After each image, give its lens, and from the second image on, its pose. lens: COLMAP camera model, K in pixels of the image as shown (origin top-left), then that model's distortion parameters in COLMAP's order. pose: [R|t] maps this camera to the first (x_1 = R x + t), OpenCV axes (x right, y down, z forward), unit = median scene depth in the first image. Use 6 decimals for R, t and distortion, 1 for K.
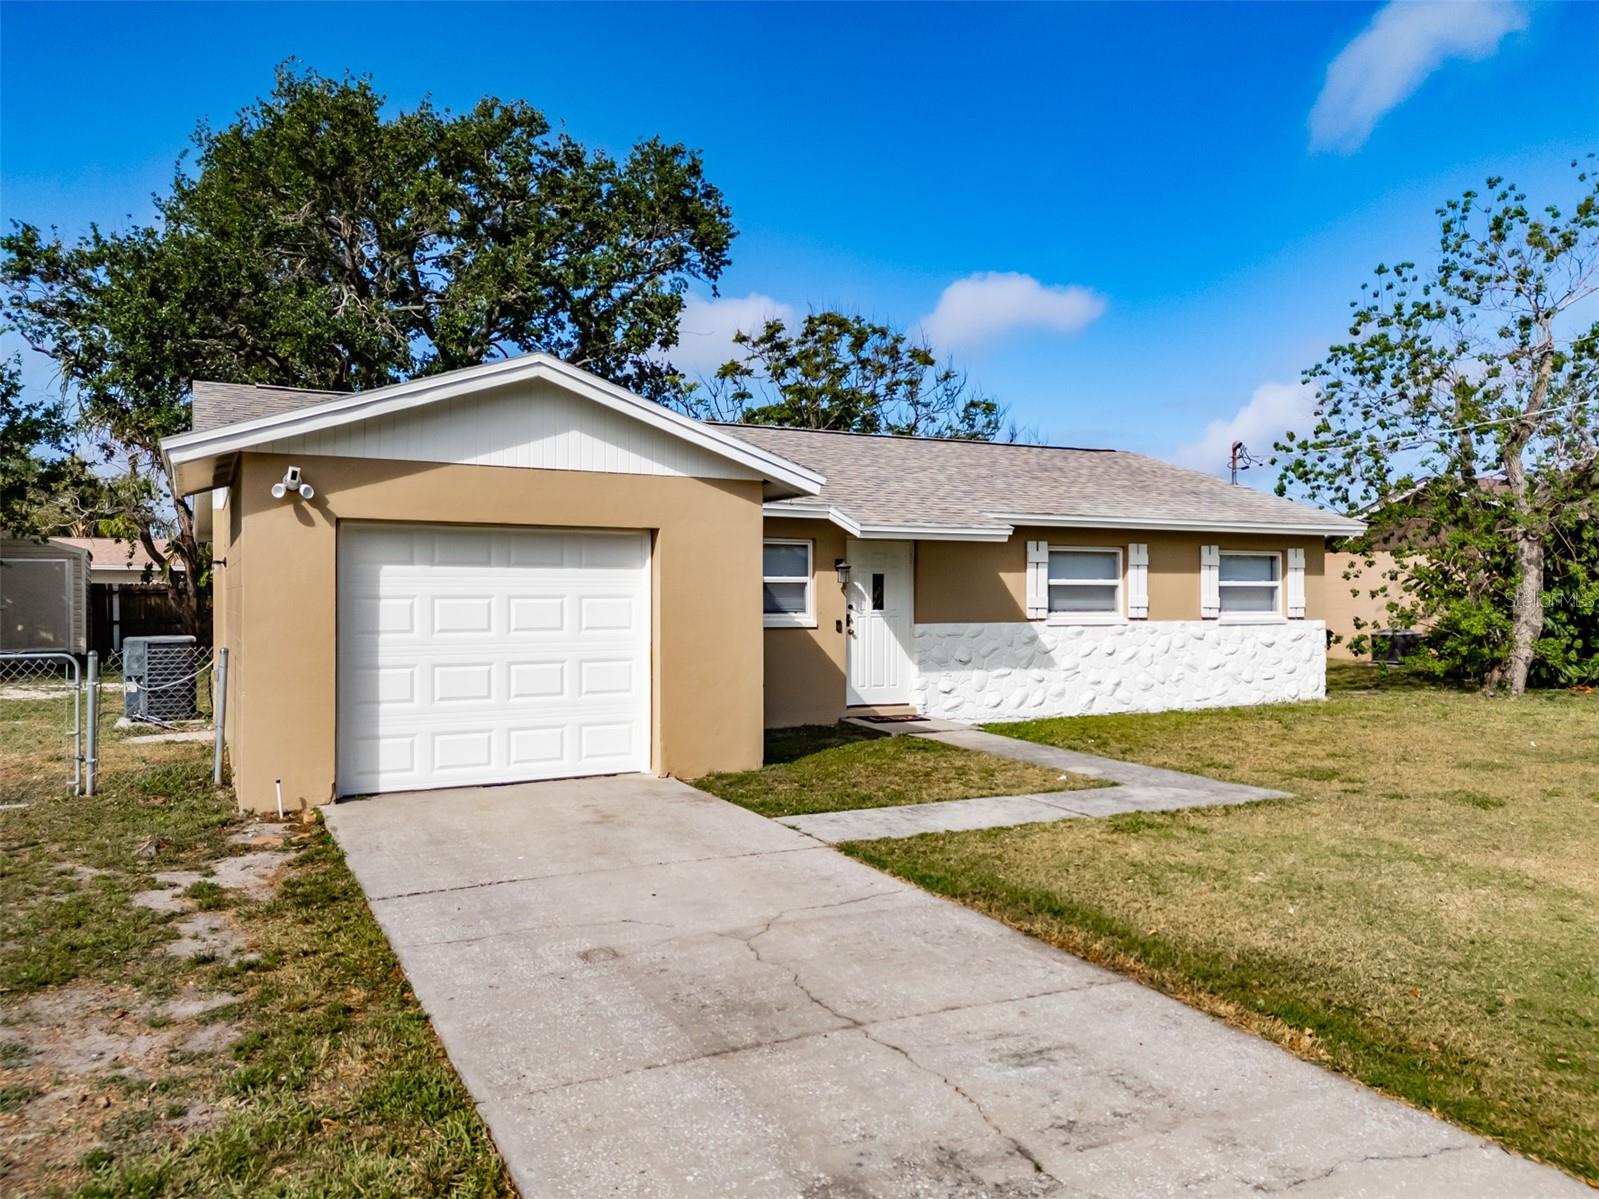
lens RADIAL K [[1085.2, 0, 806.9], [0, 1085.2, 656.0], [0, 0, 1]] dist [0.075907, -0.065468]
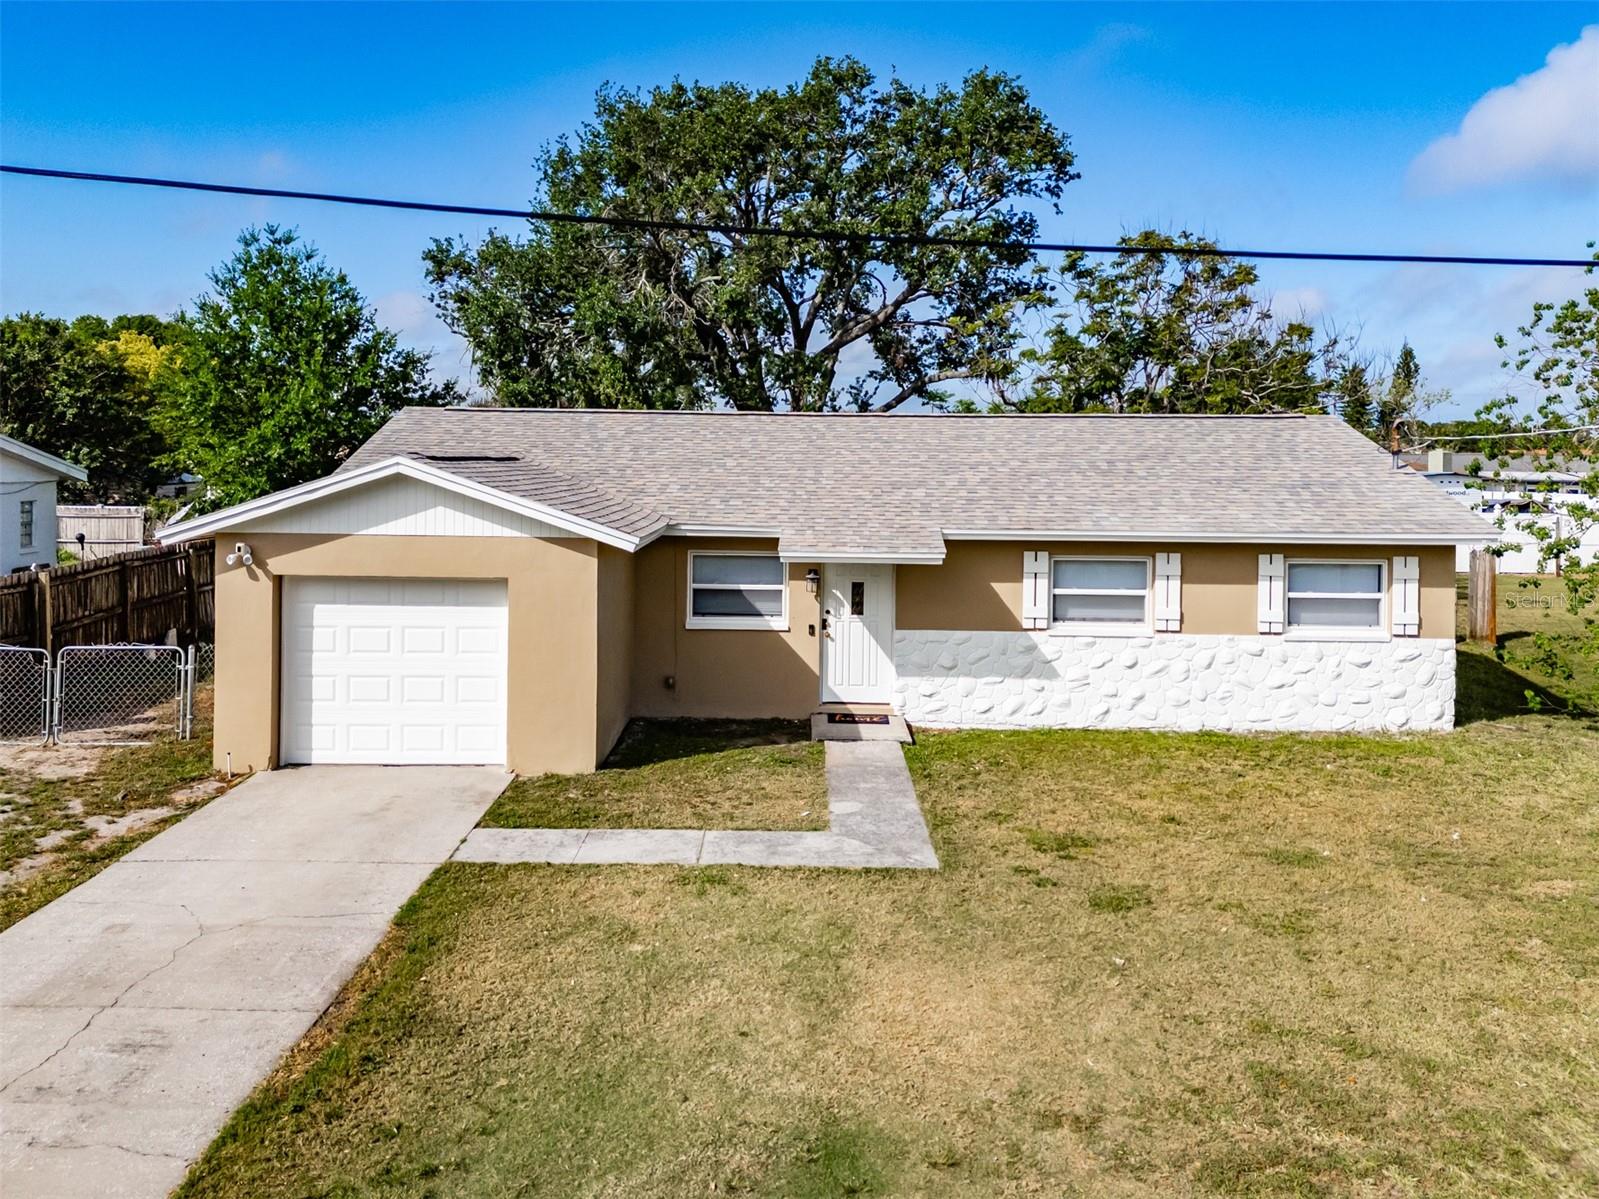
lens RADIAL K [[1108.0, 0, 778.9], [0, 1108.0, 592.8], [0, 0, 1]] dist [0.074192, -0.067990]
pose [[0.901589, 0.055169, -0.429060, 0.451736], [-0.037974, 0.998099, 0.048541, -0.111747], [0.430923, -0.027471, 0.901971, -0.025129]]
